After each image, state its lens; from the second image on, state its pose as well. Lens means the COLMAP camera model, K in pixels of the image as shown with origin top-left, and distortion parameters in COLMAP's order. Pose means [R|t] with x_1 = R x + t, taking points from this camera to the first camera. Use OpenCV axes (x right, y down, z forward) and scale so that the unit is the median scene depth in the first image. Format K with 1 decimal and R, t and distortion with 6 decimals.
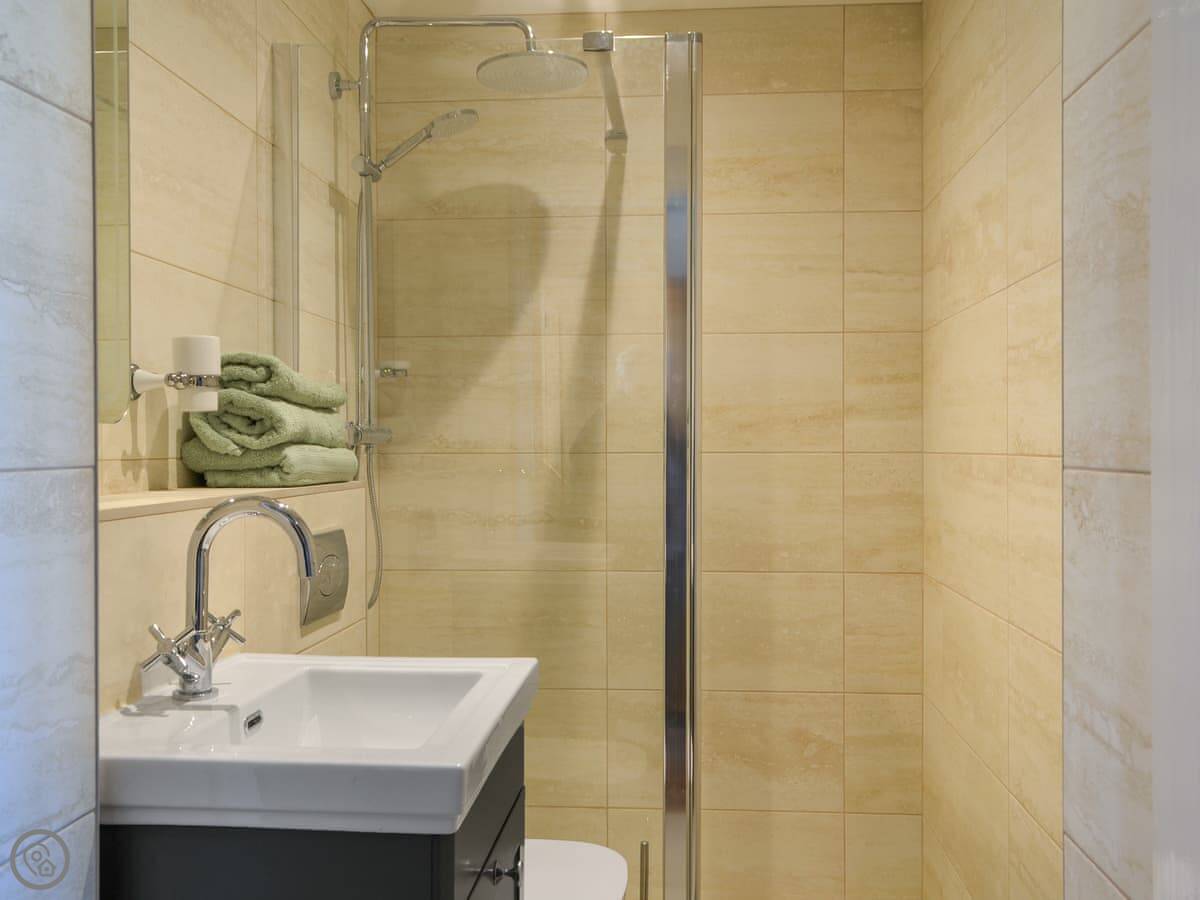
lens RADIAL K [[1142.9, 0, 600.0], [0, 1142.9, 450.0], [0, 0, 1]] dist [-0.126701, 0.004362]
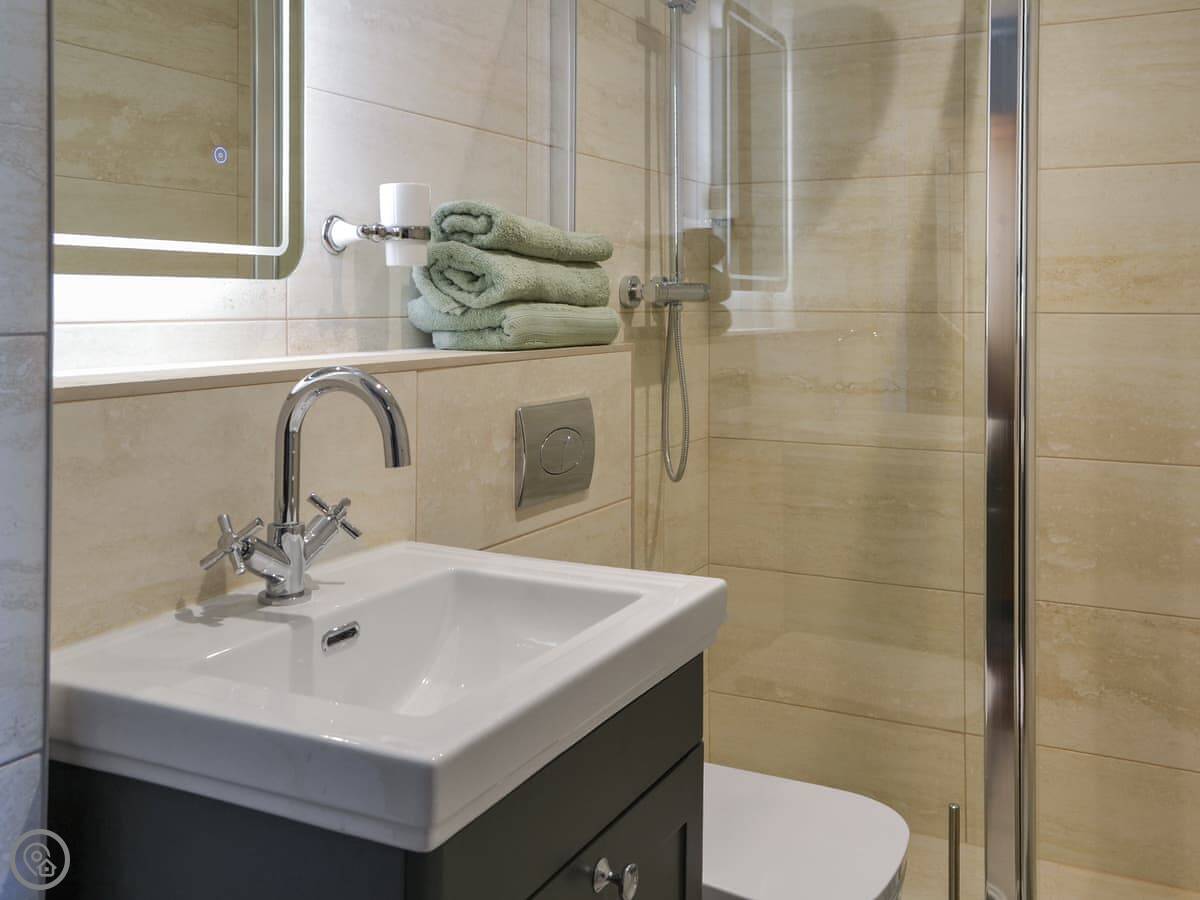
lens RADIAL K [[1134.2, 0, 599.2], [0, 1134.2, 300.3], [0, 0, 1]] dist [-0.005540, -0.017452]
pose [[0.923990, 0.004544, -0.382390, 0.132008], [-0.005851, 0.999980, -0.002255, -0.005356], [0.382372, 0.004321, 0.923998, 0.200646]]
